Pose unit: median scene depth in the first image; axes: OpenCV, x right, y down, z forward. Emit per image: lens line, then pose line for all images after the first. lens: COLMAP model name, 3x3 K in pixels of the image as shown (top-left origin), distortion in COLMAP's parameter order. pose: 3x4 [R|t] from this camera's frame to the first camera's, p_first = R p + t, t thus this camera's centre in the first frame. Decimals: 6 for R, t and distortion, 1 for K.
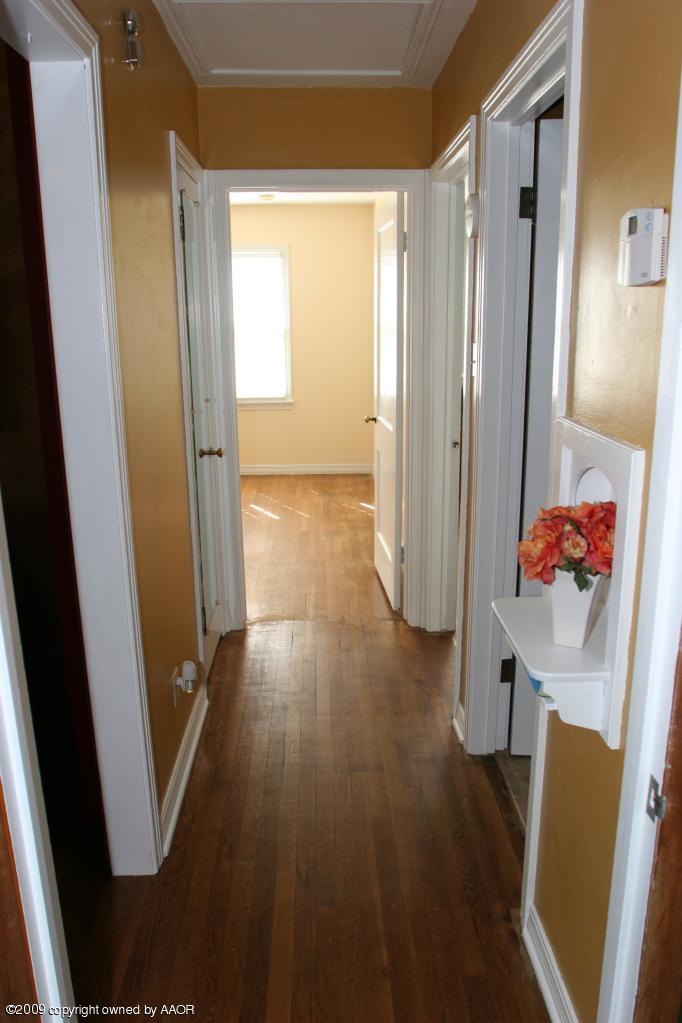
lens RADIAL K [[798.4, 0, 340.7], [0, 798.4, 517.8], [0, 0, 1]] dist [-0.095109, 0.061108]
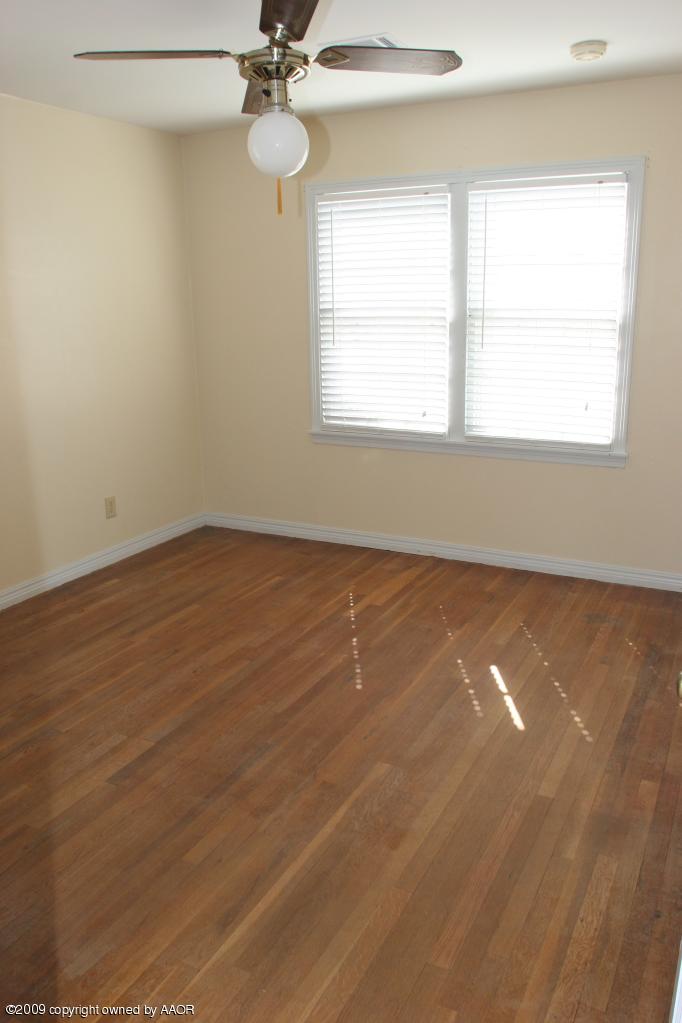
lens RADIAL K [[798.4, 0, 340.7], [0, 798.4, 517.8], [0, 0, 1]] dist [-0.095109, 0.061108]
pose [[0.870547, 0.124169, -0.476161, 0.041368], [-0.112362, 0.992236, 0.053319, -0.142111], [0.479085, 0.007086, 0.877740, 0.561525]]
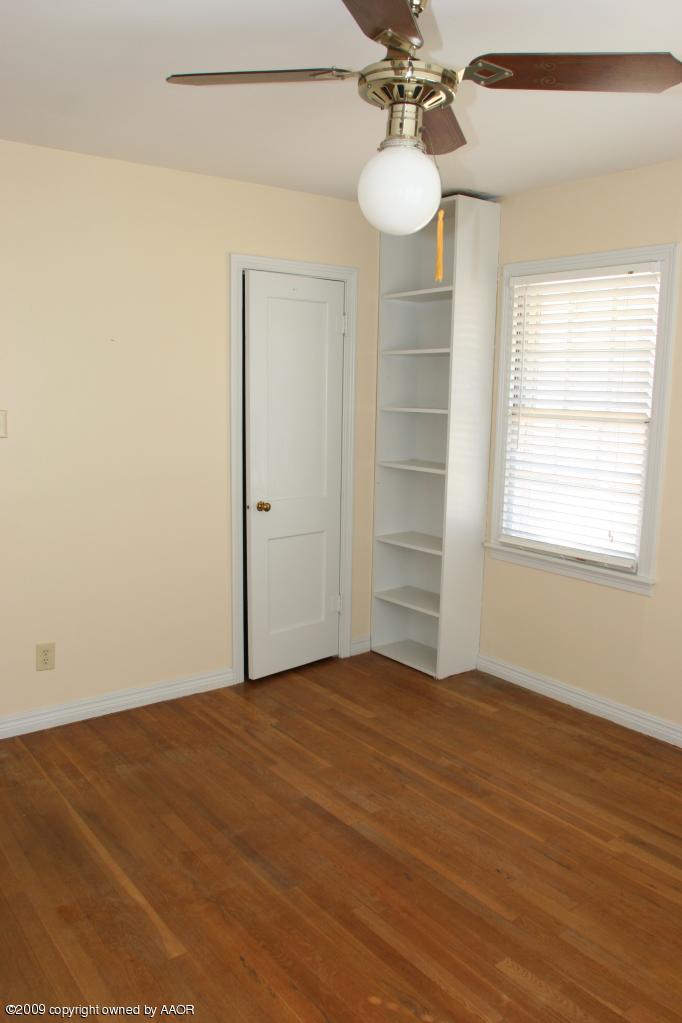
lens RADIAL K [[798.4, 0, 340.7], [0, 798.4, 517.8], [0, 0, 1]] dist [-0.095109, 0.061108]
pose [[-0.815425, 0.087310, -0.572240, -0.005197], [-0.156607, 0.918420, 0.363290, -0.304380], [0.557275, 0.385853, -0.735229, 1.178264]]
